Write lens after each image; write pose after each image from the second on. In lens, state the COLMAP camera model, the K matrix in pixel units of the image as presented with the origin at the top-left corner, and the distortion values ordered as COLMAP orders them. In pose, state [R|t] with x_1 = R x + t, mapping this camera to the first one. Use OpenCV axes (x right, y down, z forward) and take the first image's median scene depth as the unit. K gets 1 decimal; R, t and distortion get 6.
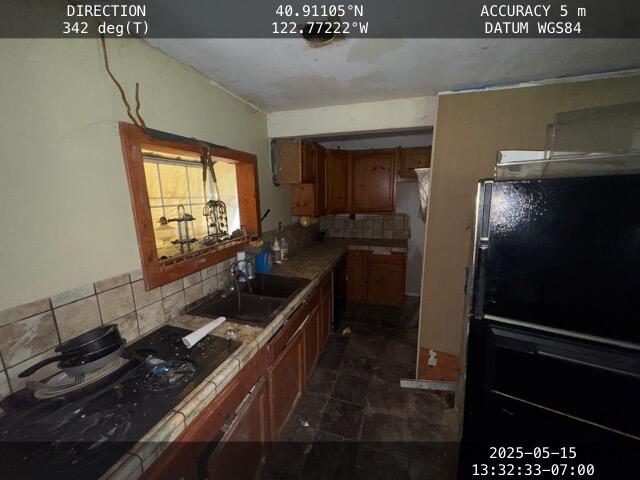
lens RADIAL K [[256.2, 0, 322.2], [0, 256.2, 239.1], [0, 0, 1]] dist [-0.001928, -0.000225]
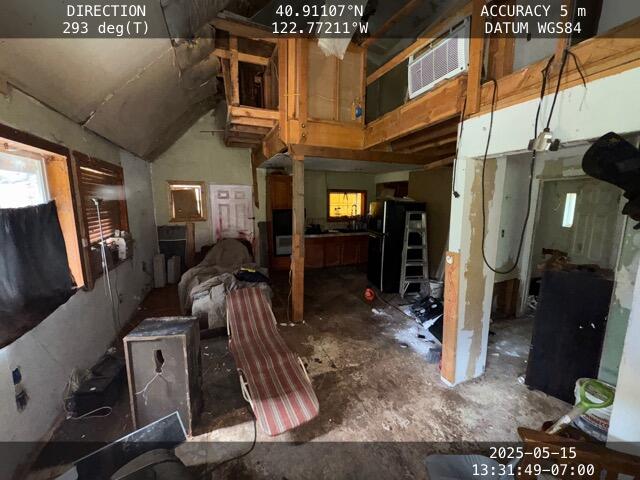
lens RADIAL K [[256.2, 0, 322.2], [0, 256.2, 239.1], [0, 0, 1]] dist [-0.001928, -0.000225]
pose [[0.644043, 0.131677, -0.753571, 2.261972], [-0.162469, 0.986146, 0.033462, 0.286681], [0.747538, 0.100881, 0.656514, -1.698753]]
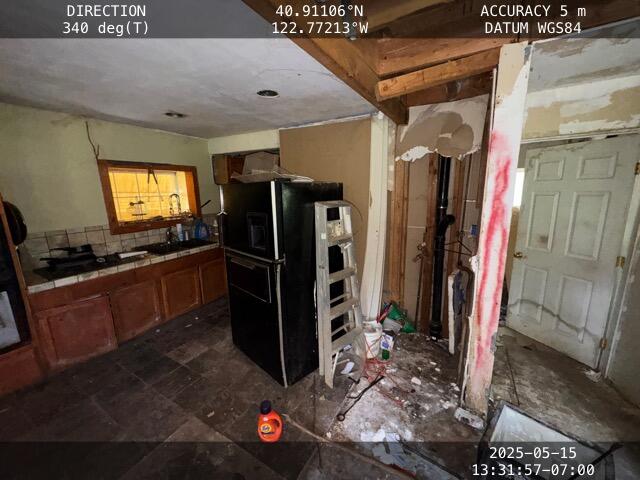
lens RADIAL K [[256.2, 0, 322.2], [0, 256.2, 239.1], [0, 0, 1]] dist [-0.001928, -0.000225]
pose [[0.979082, 0.035749, -0.200302, 1.136210], [-0.033698, 0.999339, 0.013642, 0.112861], [0.200658, -0.006607, 0.979639, -0.582511]]
